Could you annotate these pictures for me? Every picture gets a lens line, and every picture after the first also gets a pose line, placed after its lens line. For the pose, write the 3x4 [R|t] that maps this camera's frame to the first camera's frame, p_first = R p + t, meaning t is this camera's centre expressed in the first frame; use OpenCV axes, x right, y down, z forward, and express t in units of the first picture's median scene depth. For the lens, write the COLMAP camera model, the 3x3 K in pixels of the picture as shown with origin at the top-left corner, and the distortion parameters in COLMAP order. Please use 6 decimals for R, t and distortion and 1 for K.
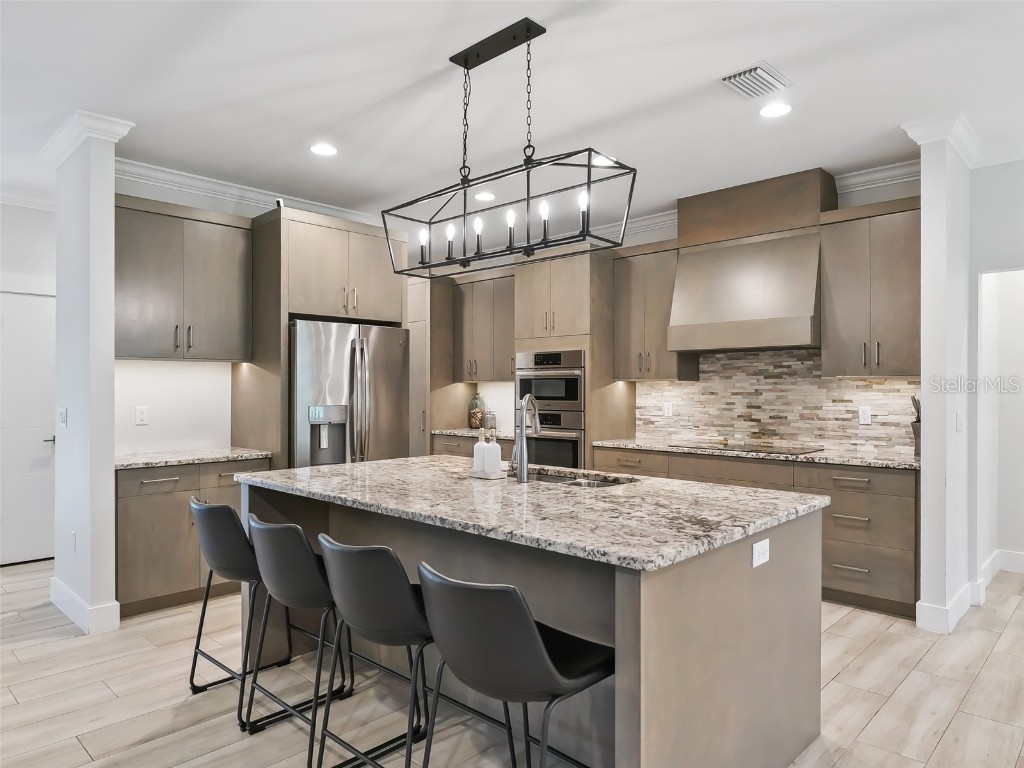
lens RADIAL K [[684.6, 0, 507.4], [0, 684.6, 384.7], [0, 0, 1]] dist [-0.005172, 0.000156]
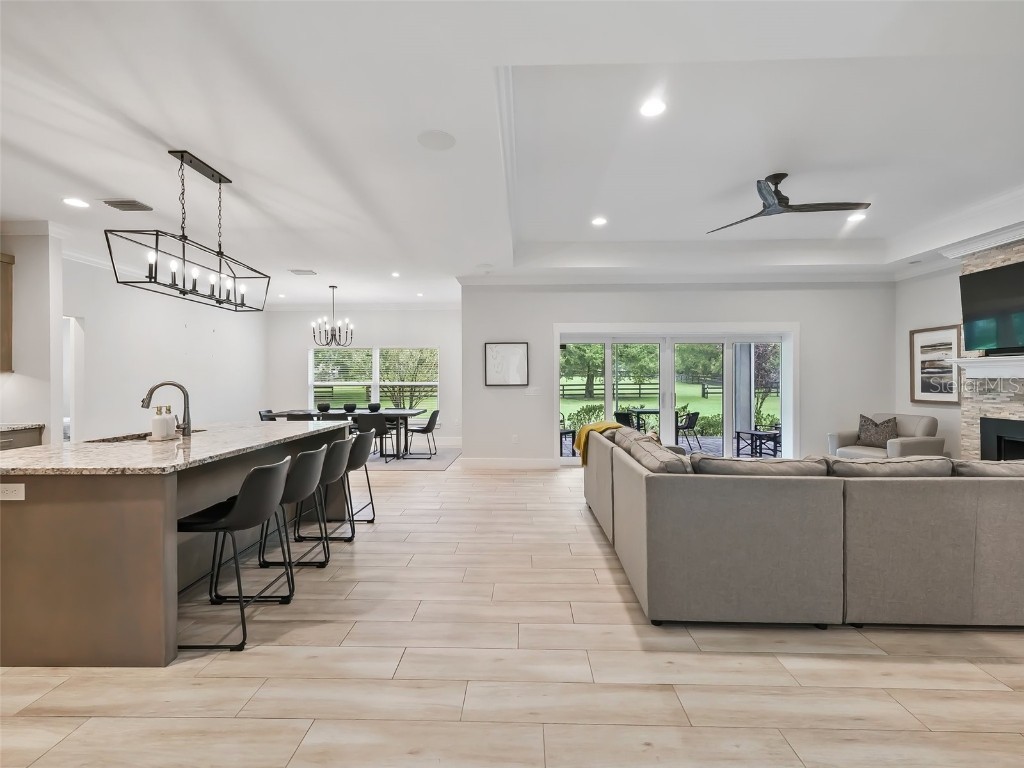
lens RADIAL K [[478.9, 0, 505.1], [0, 478.9, 374.7], [0, 0, 1]] dist [0.011454, -0.000328]
pose [[-0.664360, 0.008821, 0.747361, -0.871300], [0.000783, 0.999938, -0.011106, 0.007871], [-0.747413, -0.006793, -0.664325, 0.785565]]
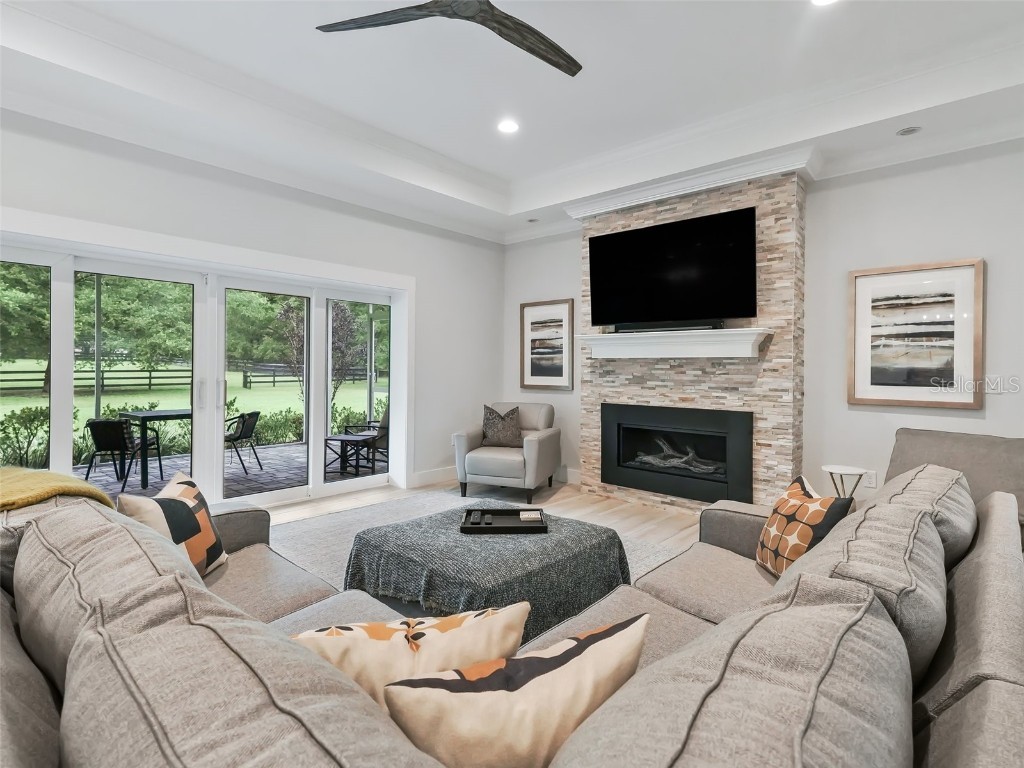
lens RADIAL K [[537.7, 0, 512.1], [0, 537.7, 368.6], [0, 0, 1]] dist [0.035962, -0.003484]
pose [[-0.999867, -0.006980, -0.014729, -0.565621], [-0.006960, 0.999975, -0.001391, 0.027782], [0.014738, -0.001288, -0.999891, 0.302660]]
